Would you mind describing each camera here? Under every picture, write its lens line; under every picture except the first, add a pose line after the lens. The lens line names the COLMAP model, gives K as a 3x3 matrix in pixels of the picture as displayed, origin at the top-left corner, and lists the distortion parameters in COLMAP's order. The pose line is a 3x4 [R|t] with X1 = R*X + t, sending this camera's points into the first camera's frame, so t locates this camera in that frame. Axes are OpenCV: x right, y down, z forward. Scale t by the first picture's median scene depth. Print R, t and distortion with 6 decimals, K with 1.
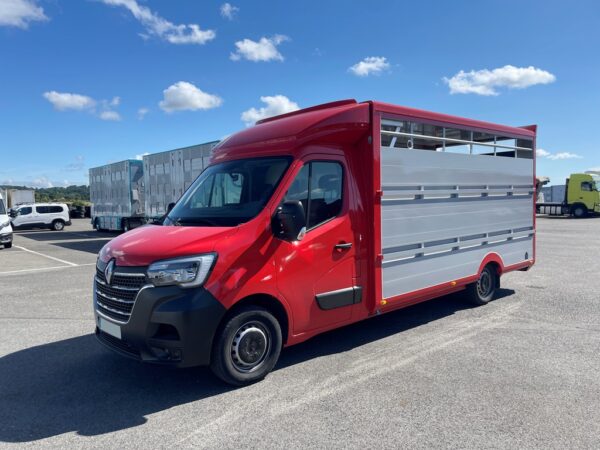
lens RADIAL K [[459.1, 0, 302.0], [0, 459.1, 229.1], [0, 0, 1]] dist [0.024905, -0.003662]
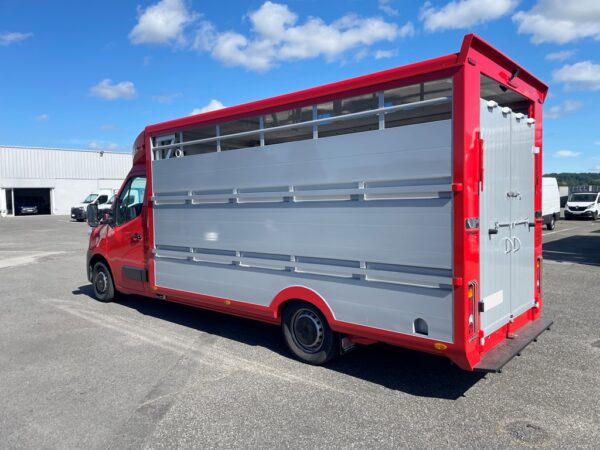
lens RADIAL K [[462.8, 0, 300.7], [0, 462.8, 209.0], [0, 0, 1]] dist [-0.003887, -0.003463]
pose [[0.116995, 0.045770, -0.992077, 1.325279], [-0.042063, 0.998269, 0.041095, -0.108012], [0.992241, 0.036921, 0.118718, 1.139749]]
